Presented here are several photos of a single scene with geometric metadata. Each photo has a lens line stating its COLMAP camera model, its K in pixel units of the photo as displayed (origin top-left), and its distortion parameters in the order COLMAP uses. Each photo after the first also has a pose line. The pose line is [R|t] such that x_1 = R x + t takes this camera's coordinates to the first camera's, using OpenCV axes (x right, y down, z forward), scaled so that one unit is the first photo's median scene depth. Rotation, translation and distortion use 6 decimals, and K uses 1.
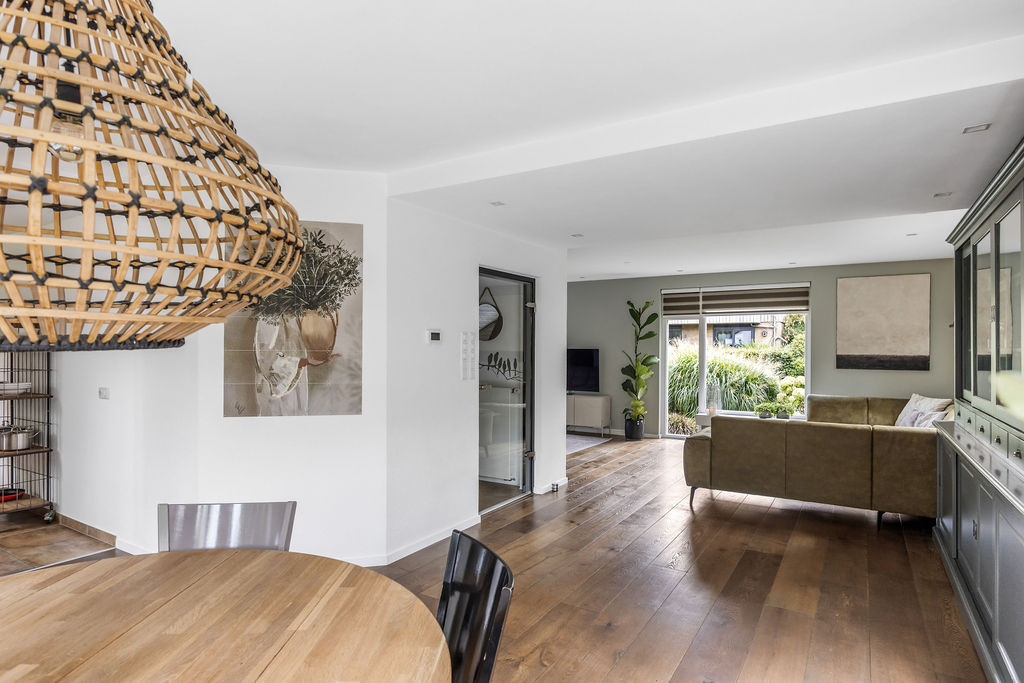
lens RADIAL K [[566.4, 0, 515.6], [0, 566.4, 346.3], [0, 0, 1]] dist [-0.005203, -0.000536]
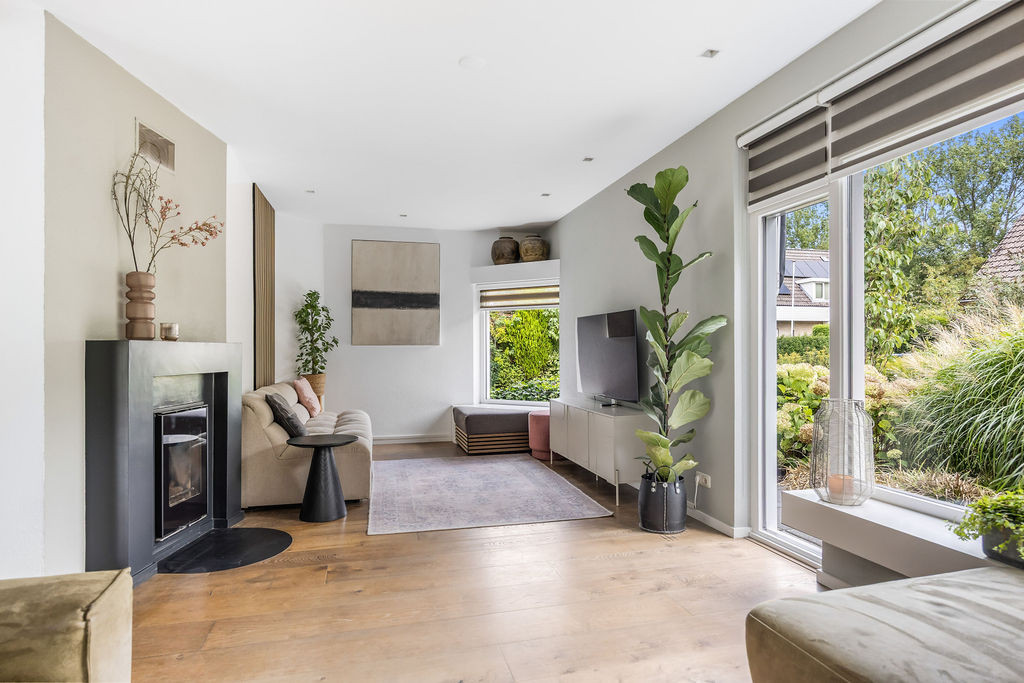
lens RADIAL K [[566.4, 0, 506.8], [0, 566.4, 345.9], [0, 0, 1]] dist [-0.005203, -0.000536]
pose [[0.720837, -0.011162, -0.693015, 0.416522], [0.008854, 0.999937, -0.006895, 0.039331], [0.693048, -0.001166, 0.720890, 0.648469]]
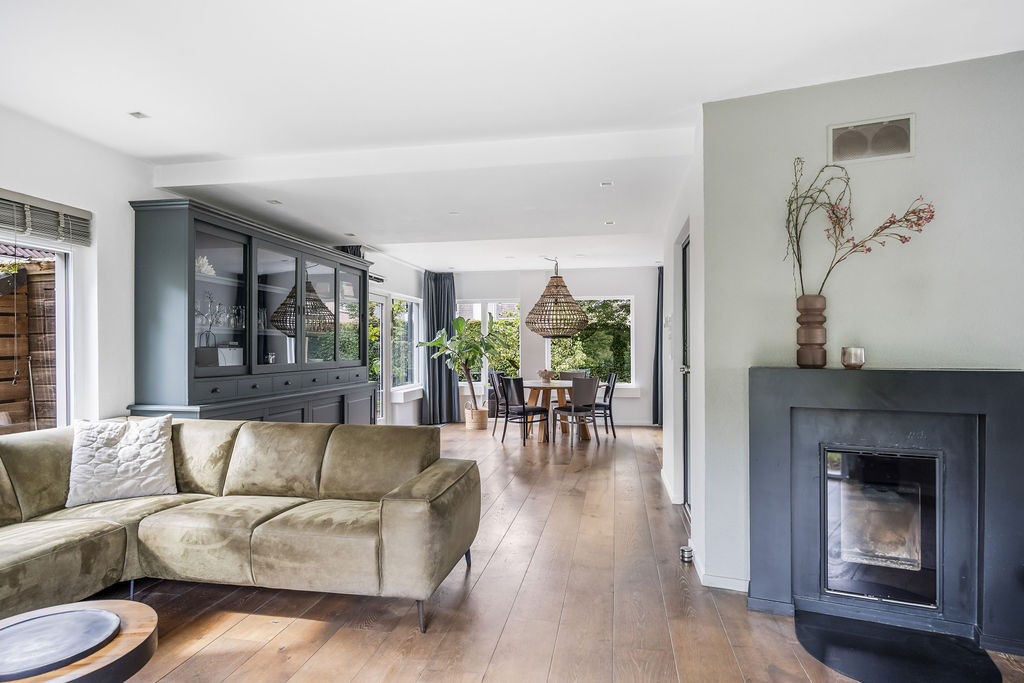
lens RADIAL K [[566.4, 0, 510.4], [0, 566.4, 346.4], [0, 0, 1]] dist [-0.005203, -0.000536]
pose [[-0.928363, -0.003433, -0.371658, 0.299638], [-0.000279, 0.999963, -0.008540, 0.022897], [0.371674, -0.007825, -0.928330, 0.972954]]
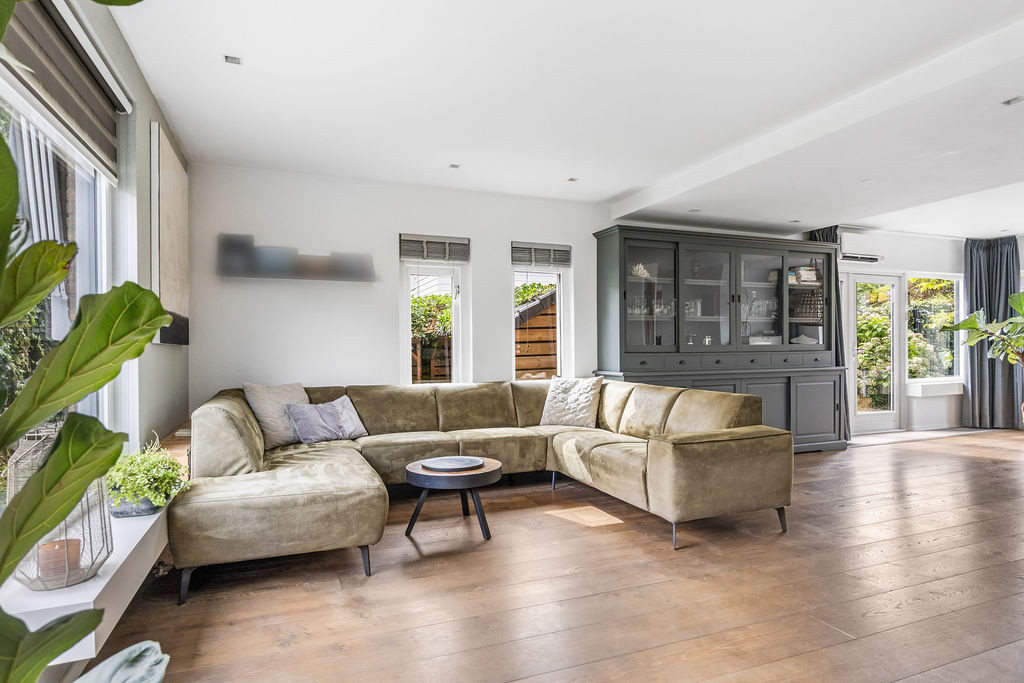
lens RADIAL K [[566.4, 0, 516.9], [0, 566.4, 347.9], [0, 0, 1]] dist [-0.005203, -0.000536]
pose [[-0.810832, 0.002657, 0.585273, 0.101610], [0.001811, 0.999996, -0.002032, 0.039636], [-0.585276, -0.000588, -0.810834, 1.037322]]
